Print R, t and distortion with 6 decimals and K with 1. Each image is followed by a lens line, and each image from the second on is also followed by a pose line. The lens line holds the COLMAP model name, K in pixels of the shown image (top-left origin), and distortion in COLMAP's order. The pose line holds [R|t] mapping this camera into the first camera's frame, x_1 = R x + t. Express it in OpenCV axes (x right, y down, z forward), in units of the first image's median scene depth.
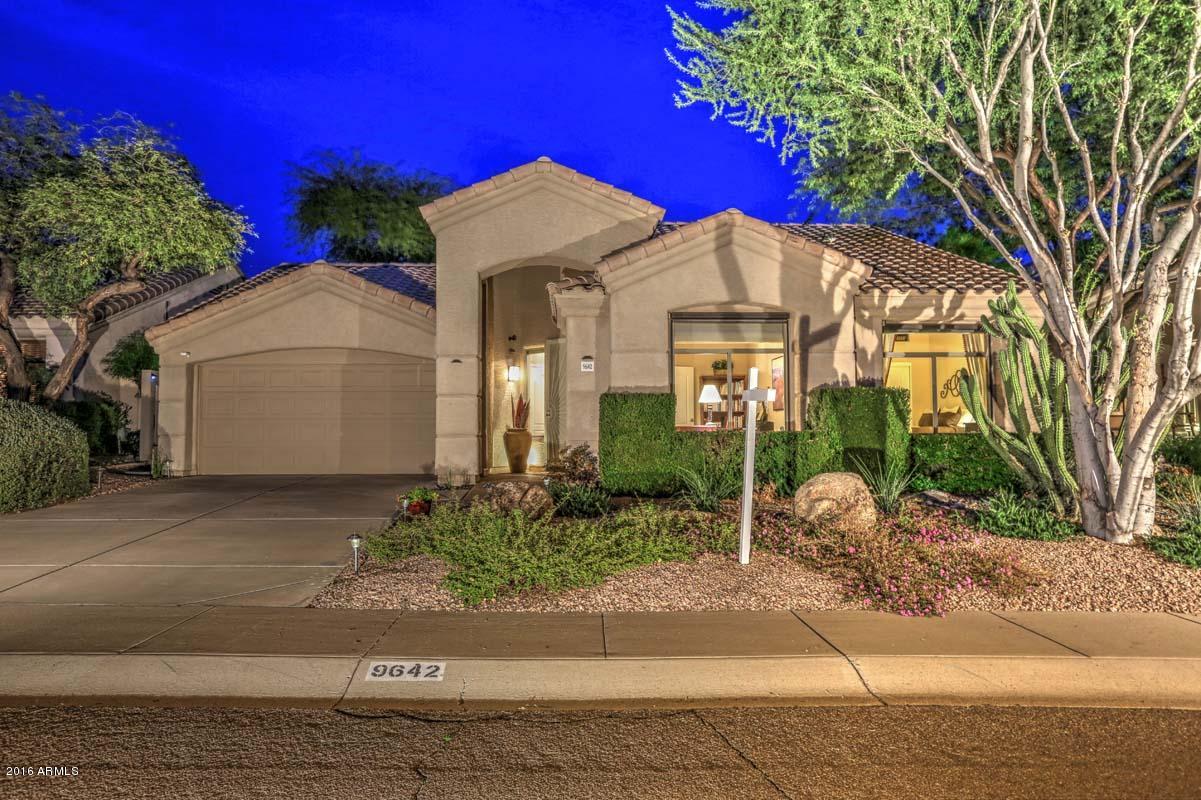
lens RADIAL K [[752.8, 0, 599.5], [0, 752.8, 401.1], [0, 0, 1]] dist [-0.010149, 0.020830]
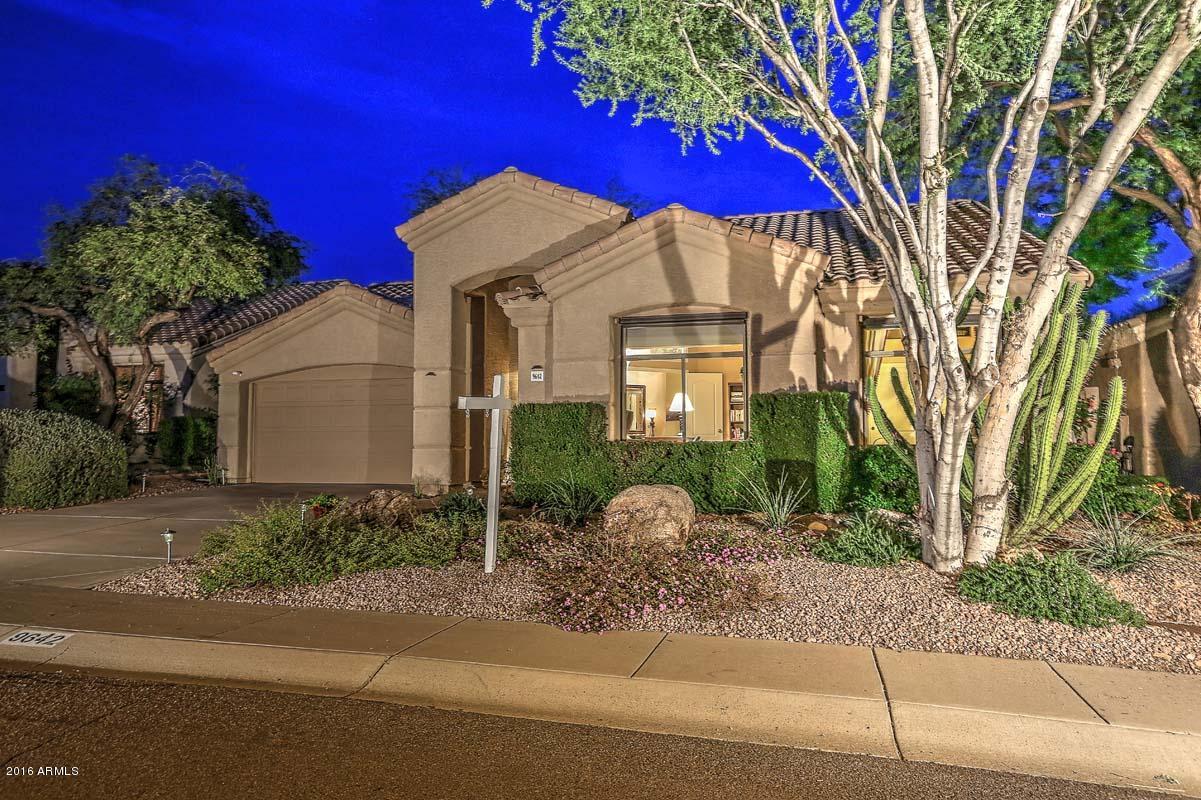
lens RADIAL K [[815.9, 0, 601.5], [0, 815.9, 400.7], [0, 0, 1]] dist [0.003986, 0.009341]
pose [[0.956047, -0.015223, -0.292817, 0.379997], [0.010570, 0.999792, -0.017465, 0.005716], [0.293022, 0.013602, 0.956009, 0.005469]]
